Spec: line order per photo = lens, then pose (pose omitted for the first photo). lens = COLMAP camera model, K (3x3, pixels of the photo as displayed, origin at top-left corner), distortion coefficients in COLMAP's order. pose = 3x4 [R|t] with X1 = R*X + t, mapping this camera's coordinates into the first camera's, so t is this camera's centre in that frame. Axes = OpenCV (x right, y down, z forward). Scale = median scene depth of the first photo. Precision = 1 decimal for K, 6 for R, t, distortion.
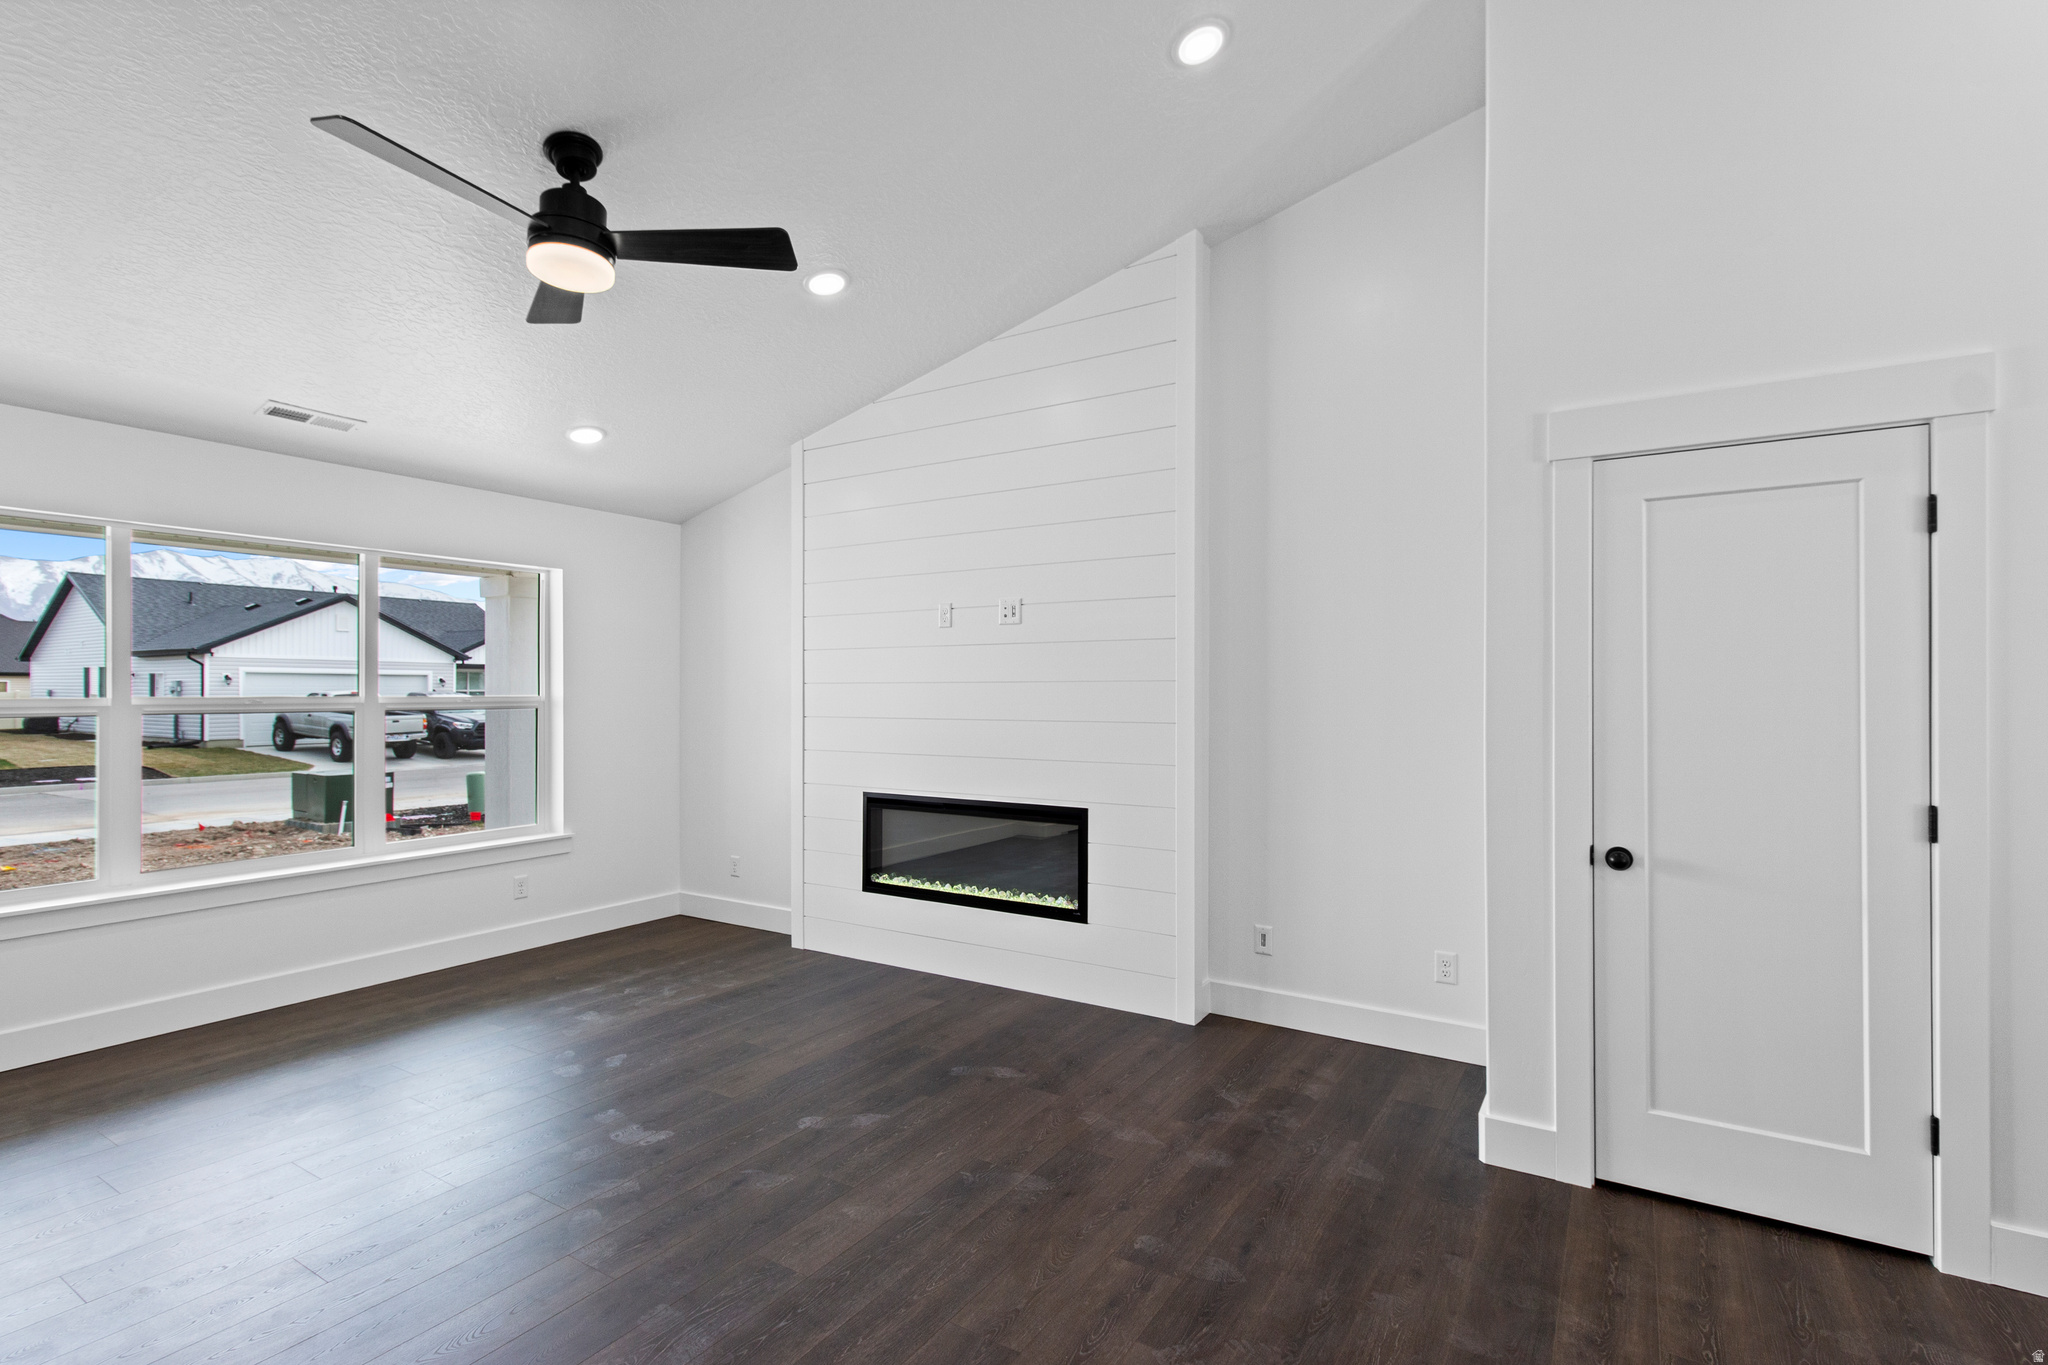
lens RADIAL K [[974.0, 0, 1042.3], [0, 974.0, 691.4], [0, 0, 1]] dist [0.015166, -0.003470]
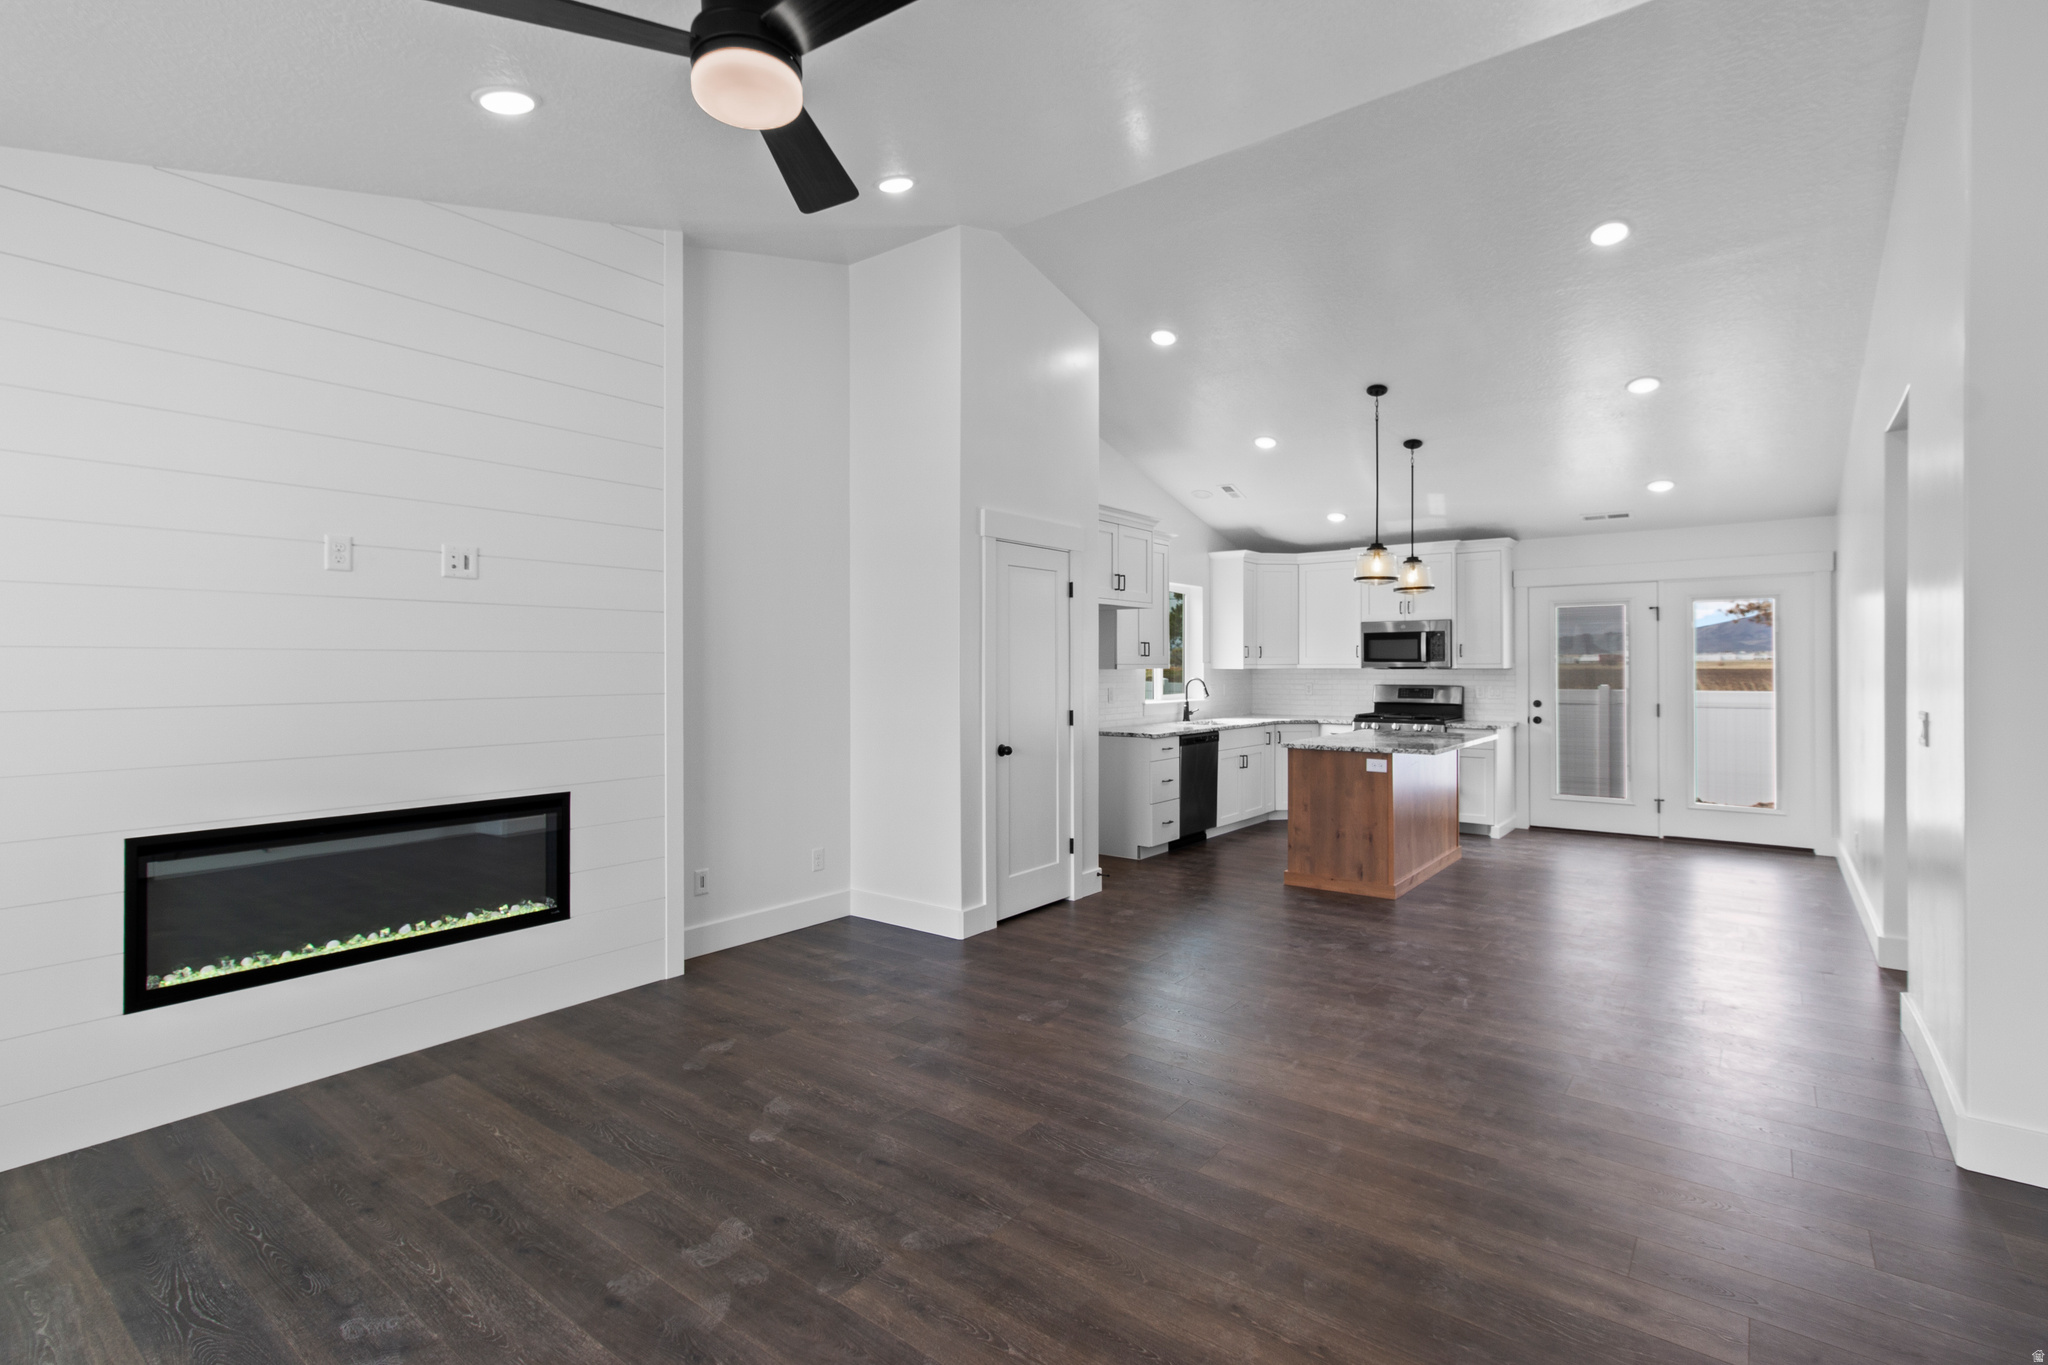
lens RADIAL K [[974.0, 0, 1022.6], [0, 974.0, 663.1], [0, 0, 1]] dist [0.015166, -0.003470]
pose [[0.090238, 0.001112, 0.995920, -0.852356], [0.000541, 0.999999, -0.001165, 0.001564], [-0.995920, 0.000644, 0.090237, 0.513544]]
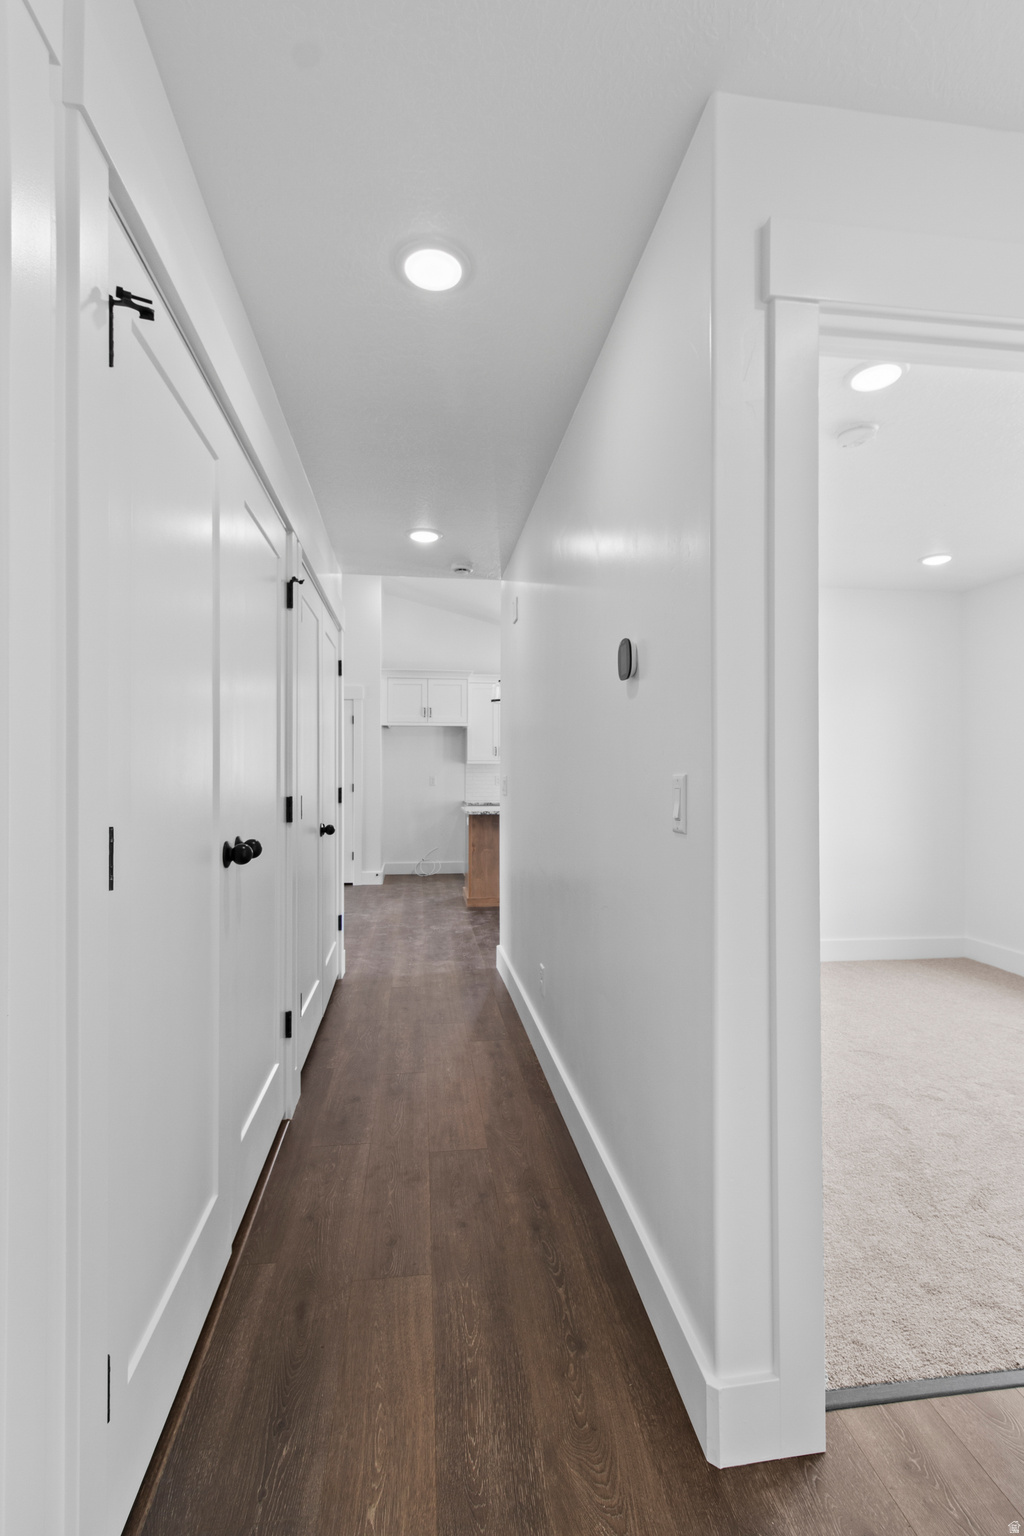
lens RADIAL K [[730.5, 0, 513.7], [0, 730.5, 771.2], [0, 0, 1]] dist [0.015166, -0.003470]
pose [[0.773986, 0.005371, 0.633180, -0.378366], [-0.001509, 0.999977, -0.006637, 0.044843], [-0.633201, 0.004182, 0.773976, -1.191082]]
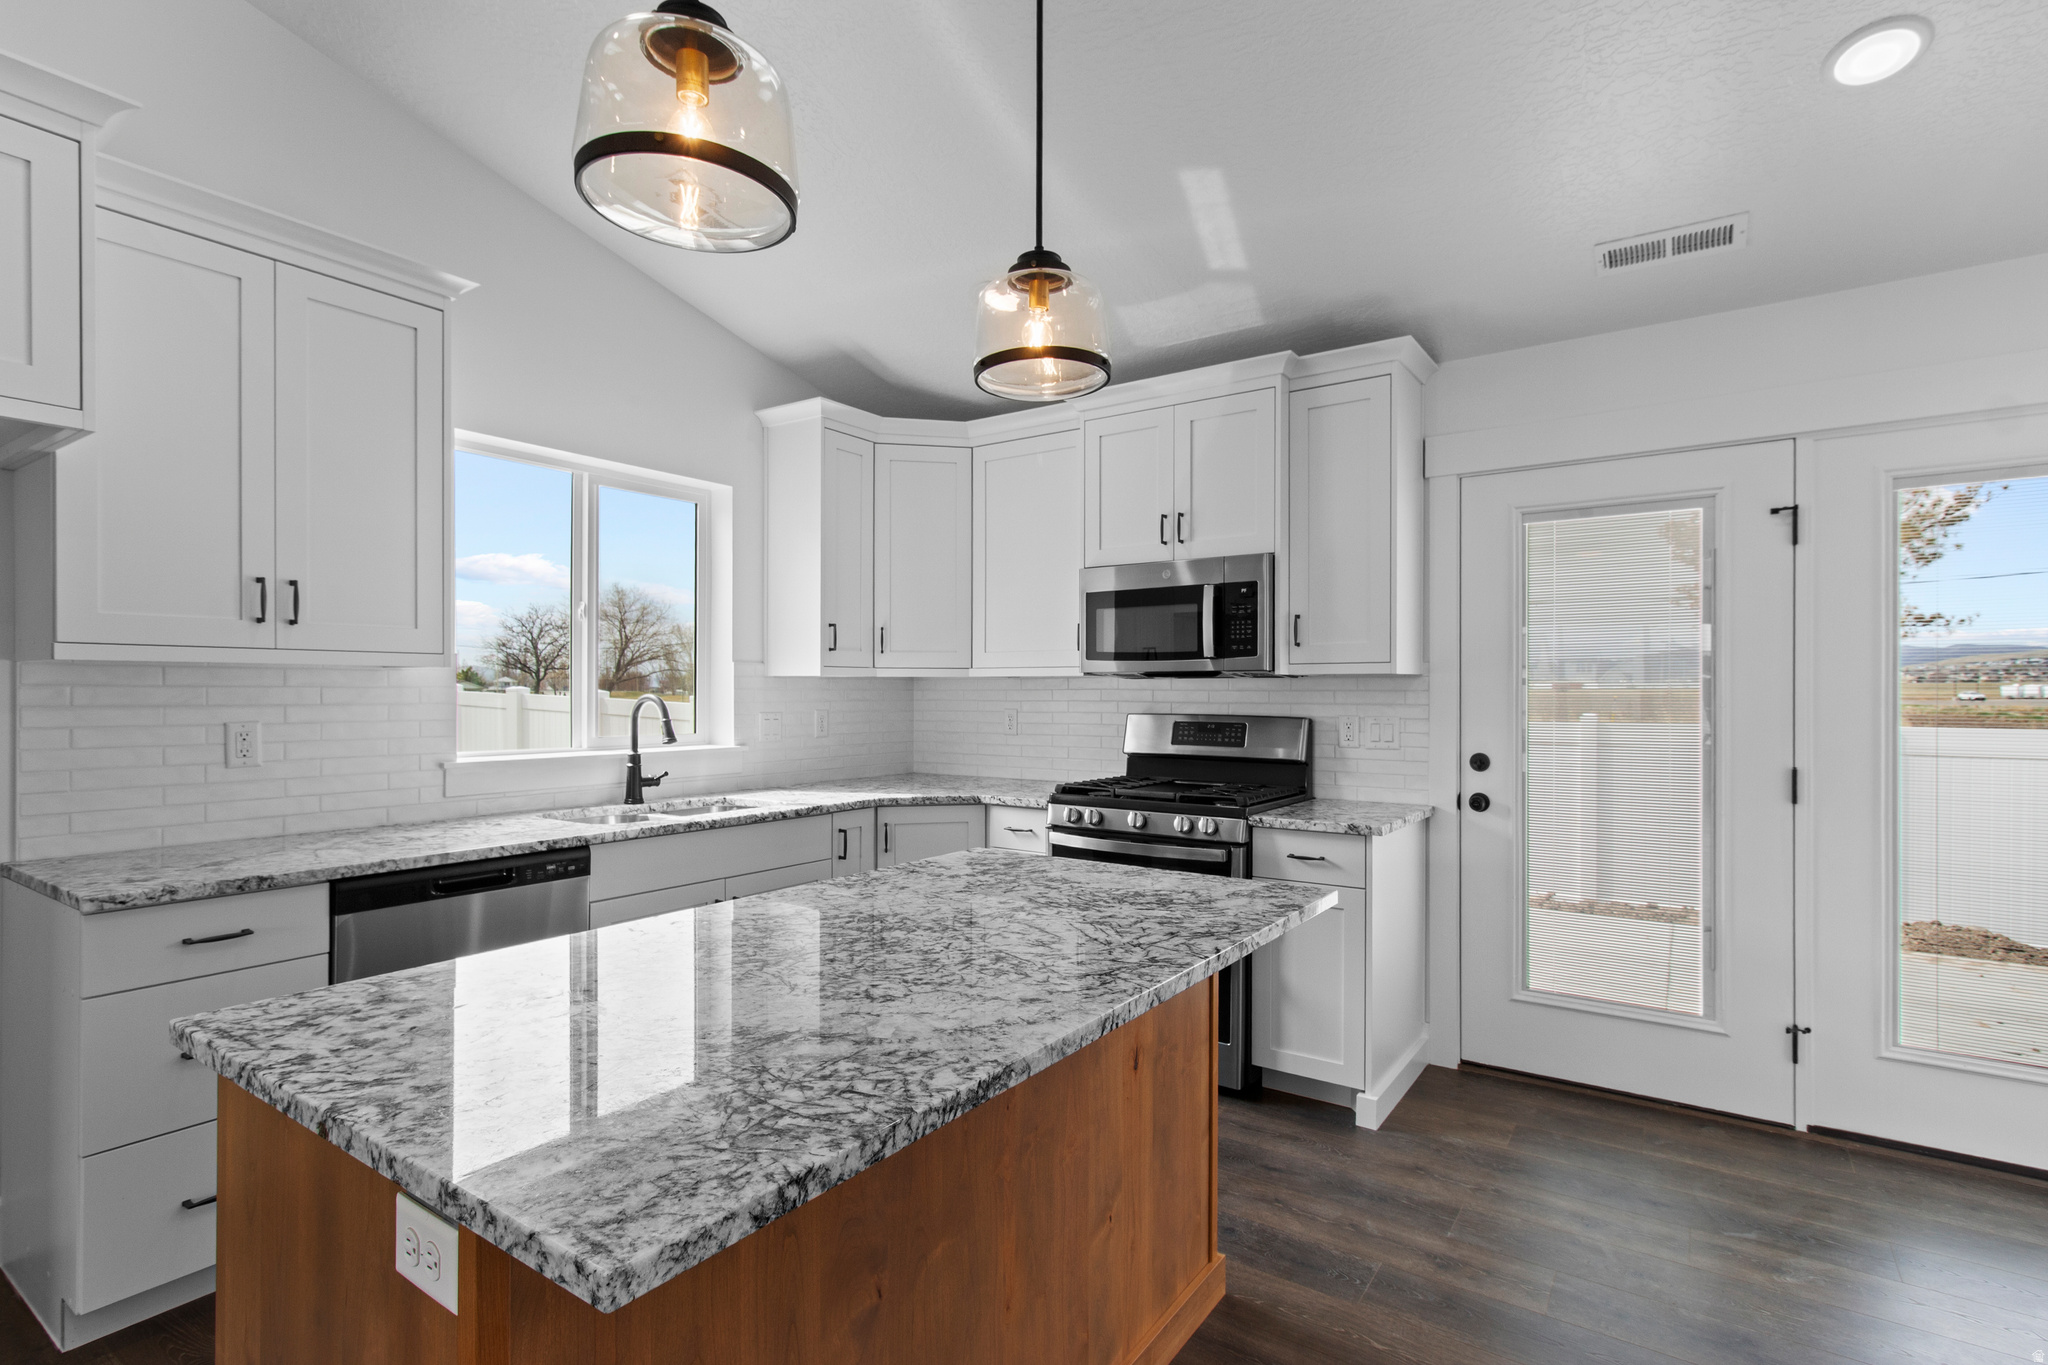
lens RADIAL K [[974.0, 0, 1037.0], [0, 974.0, 693.0], [0, 0, 1]] dist [0.015166, -0.003470]
pose [[0.043122, -0.002068, 0.999068, 0.368715], [-0.004082, 0.999989, 0.002246, 0.023982], [-0.999061, -0.004175, 0.043113, -0.004989]]
